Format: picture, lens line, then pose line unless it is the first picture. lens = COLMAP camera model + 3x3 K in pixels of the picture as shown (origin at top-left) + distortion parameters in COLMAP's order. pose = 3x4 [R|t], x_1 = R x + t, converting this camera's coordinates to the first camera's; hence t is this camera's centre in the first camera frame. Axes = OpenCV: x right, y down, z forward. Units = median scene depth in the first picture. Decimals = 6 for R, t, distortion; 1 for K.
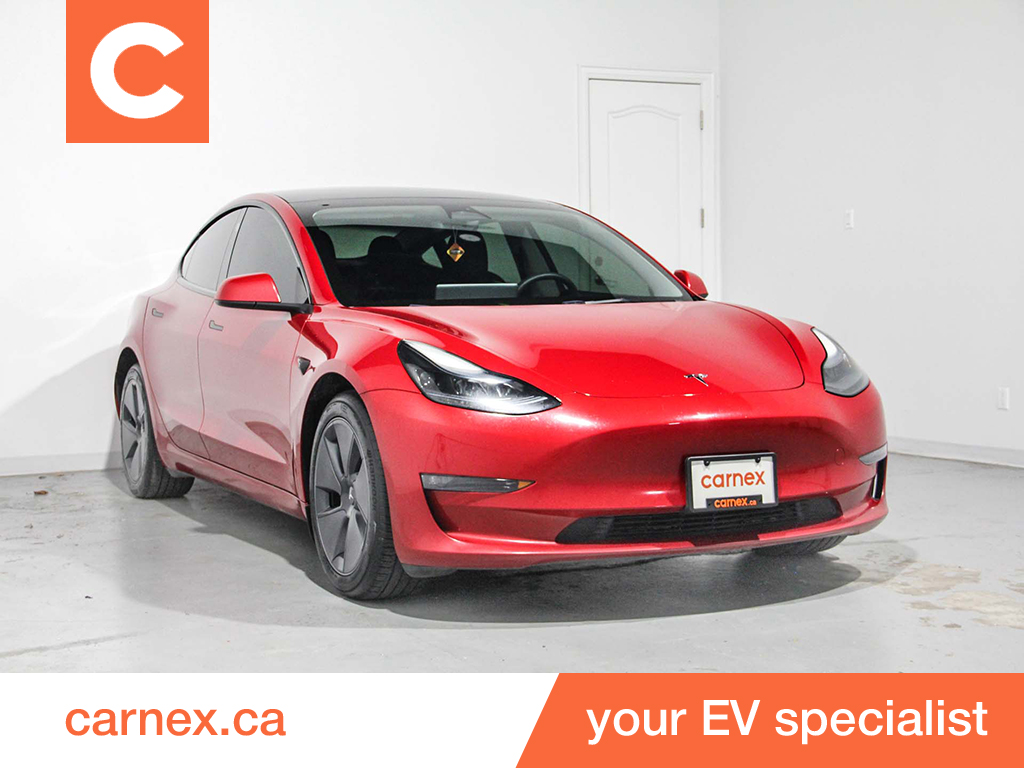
lens RADIAL K [[1591.9, 0, 512.0], [0, 1591.9, 384.0], [0, 0, 1]] dist [-0.005125, -0.007288]
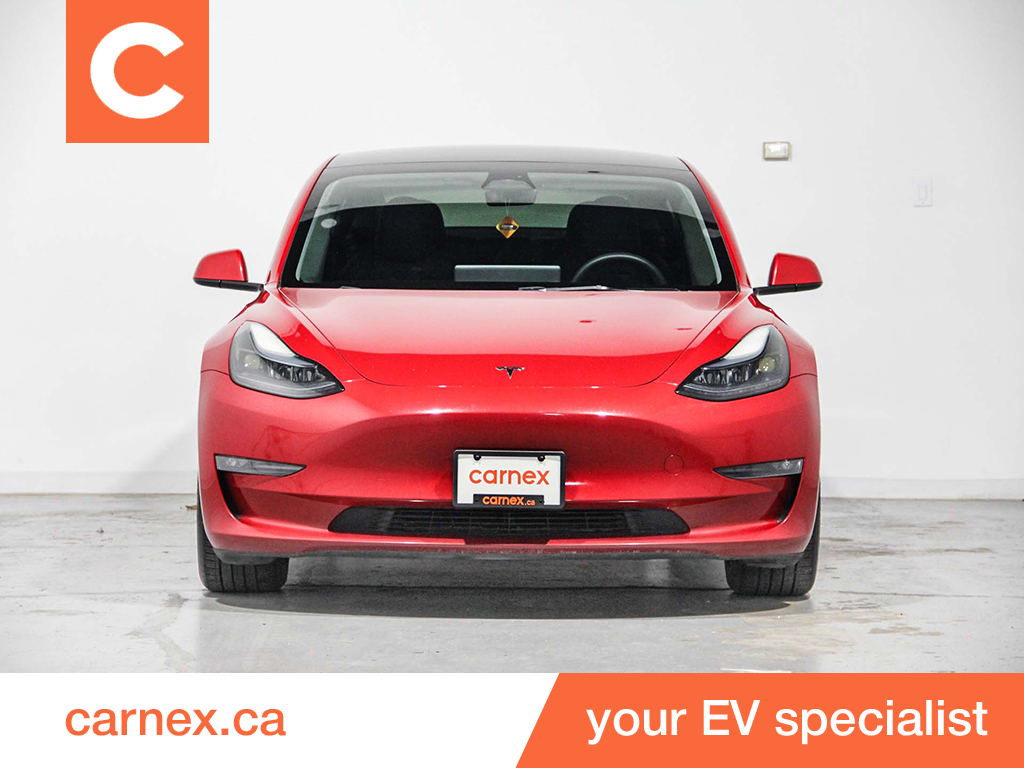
lens RADIAL K [[3179.0, 0, 512.0], [0, 3179.0, 384.0], [0, 0, 1]] dist [-0.141923, -0.551779]
pose [[0.902745, 0.035689, -0.428693, 0.947634], [-0.044679, 0.998942, -0.010923, 0.025289], [0.427850, 0.029015, 0.903384, -0.710669]]
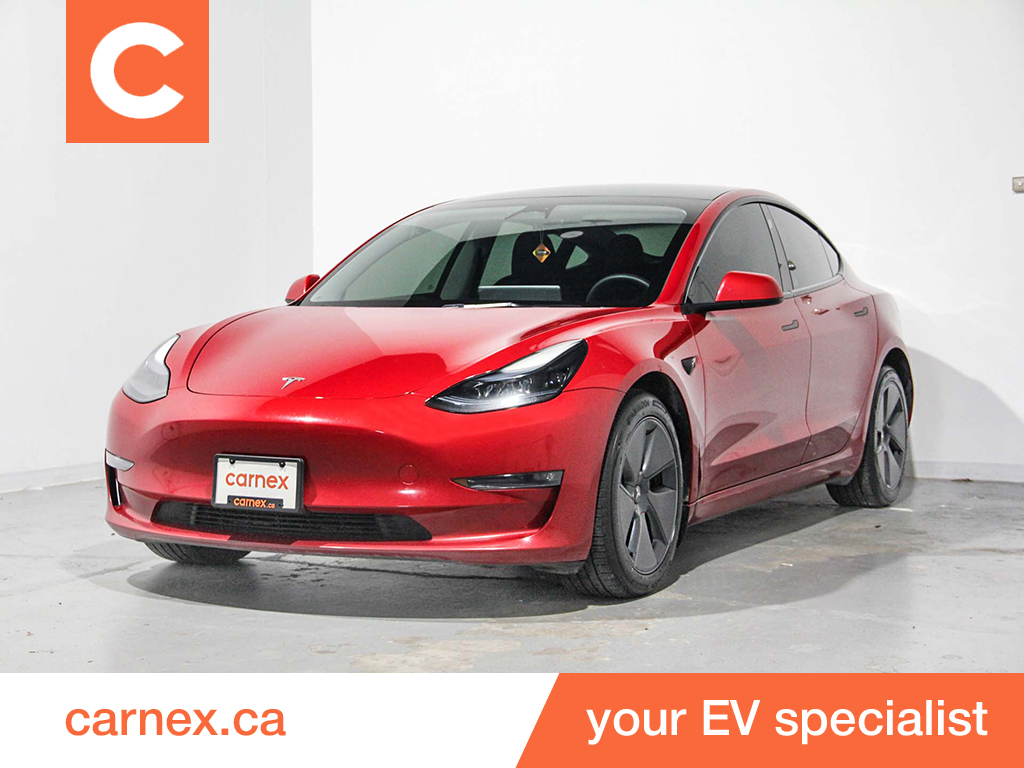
lens RADIAL K [[1814.8, 0, 512.0], [0, 1814.8, 384.0], [0, 0, 1]] dist [0.023059, 2.797412]
pose [[0.613247, 0.053773, -0.788059, 1.151272], [-0.055154, 0.998160, 0.025190, -0.040101], [0.787963, 0.028017, 0.615084, 0.408254]]
